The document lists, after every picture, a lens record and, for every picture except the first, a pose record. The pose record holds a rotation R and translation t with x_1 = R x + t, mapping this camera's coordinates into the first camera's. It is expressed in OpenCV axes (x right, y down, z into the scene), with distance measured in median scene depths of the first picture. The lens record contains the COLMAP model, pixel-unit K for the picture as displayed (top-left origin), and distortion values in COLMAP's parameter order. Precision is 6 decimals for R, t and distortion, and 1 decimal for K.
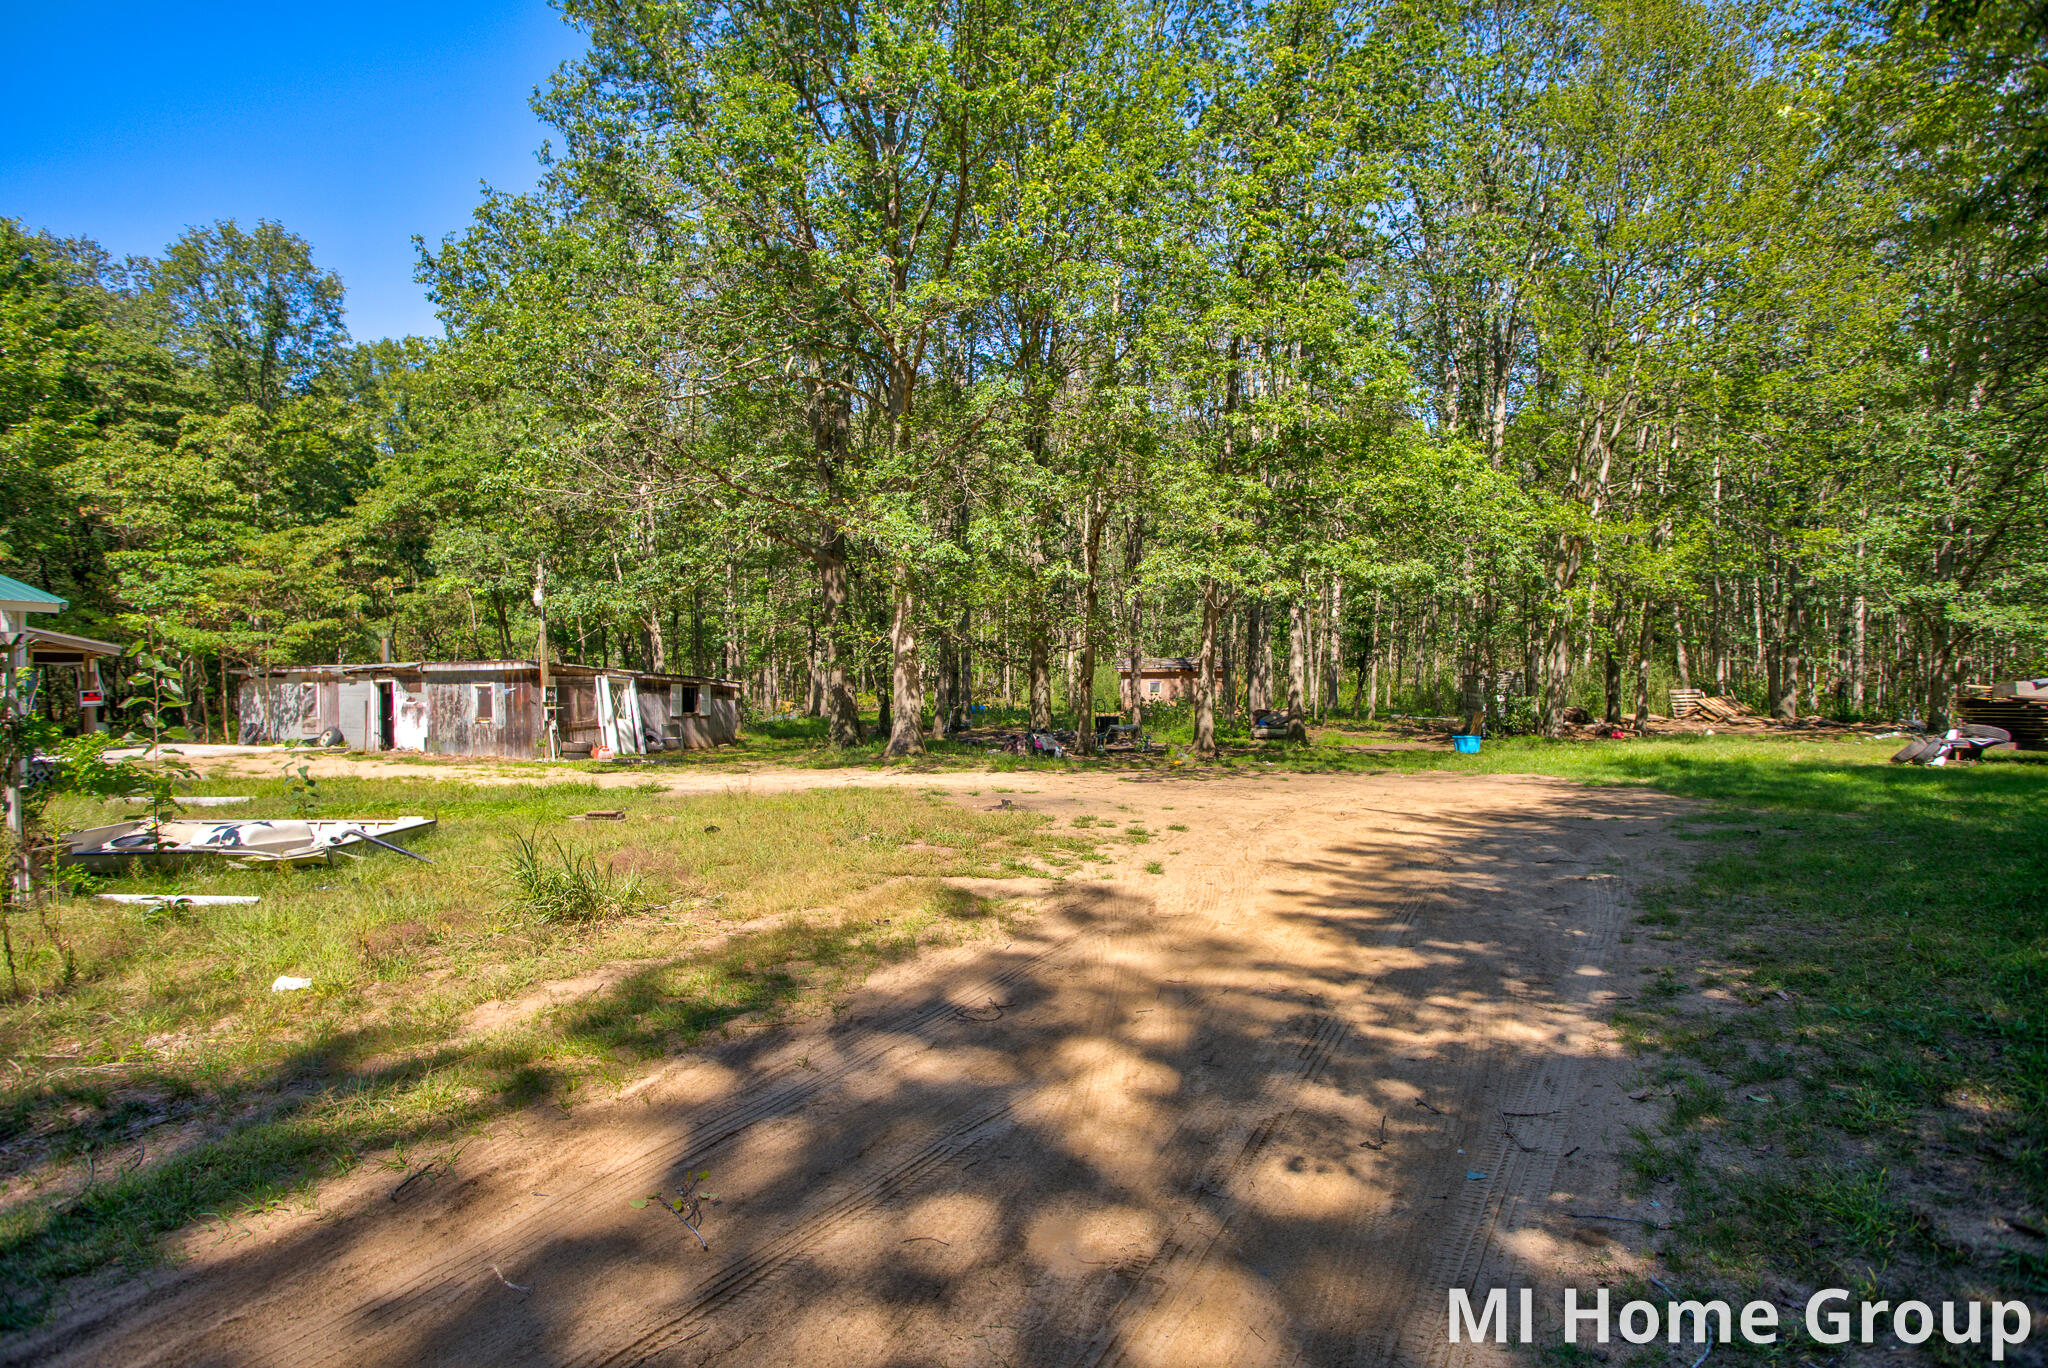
lens RADIAL K [[1223.2, 0, 1017.8], [0, 1223.2, 679.4], [0, 0, 1]] dist [-0.007969, -0.001012]
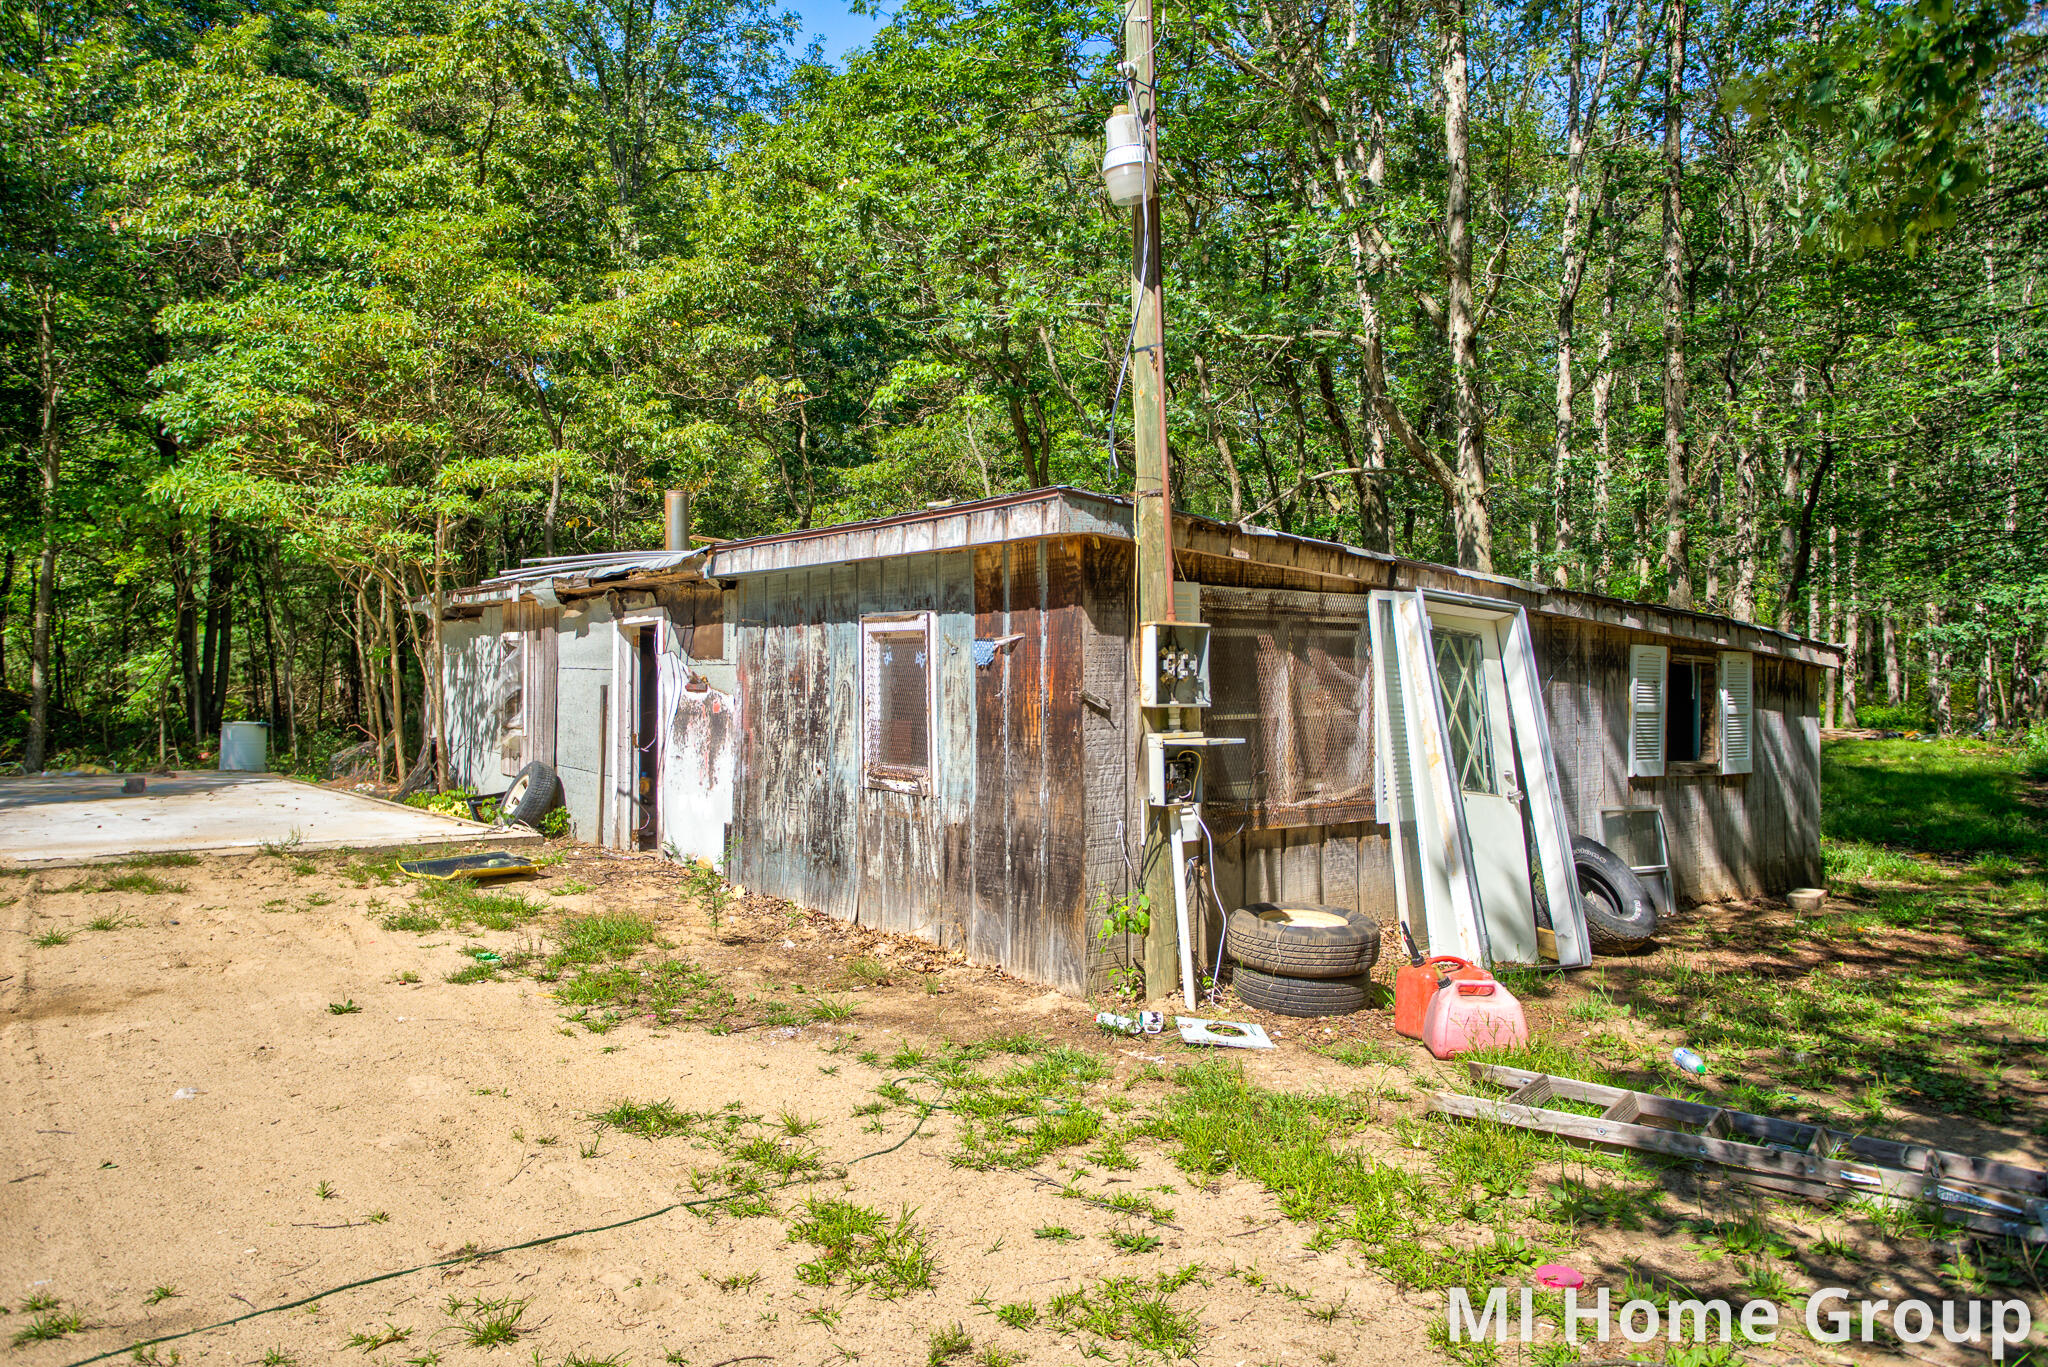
lens RADIAL K [[1966.6, 0, 1019.9], [0, 1966.6, 677.7], [0, 0, 1]] dist [-0.024556, 0.000000]
pose [[0.911233, 0.021392, -0.411335, -0.255589], [-0.020899, 0.999765, 0.005698, 0.011461], [0.411361, 0.003404, 0.911466, 0.650181]]
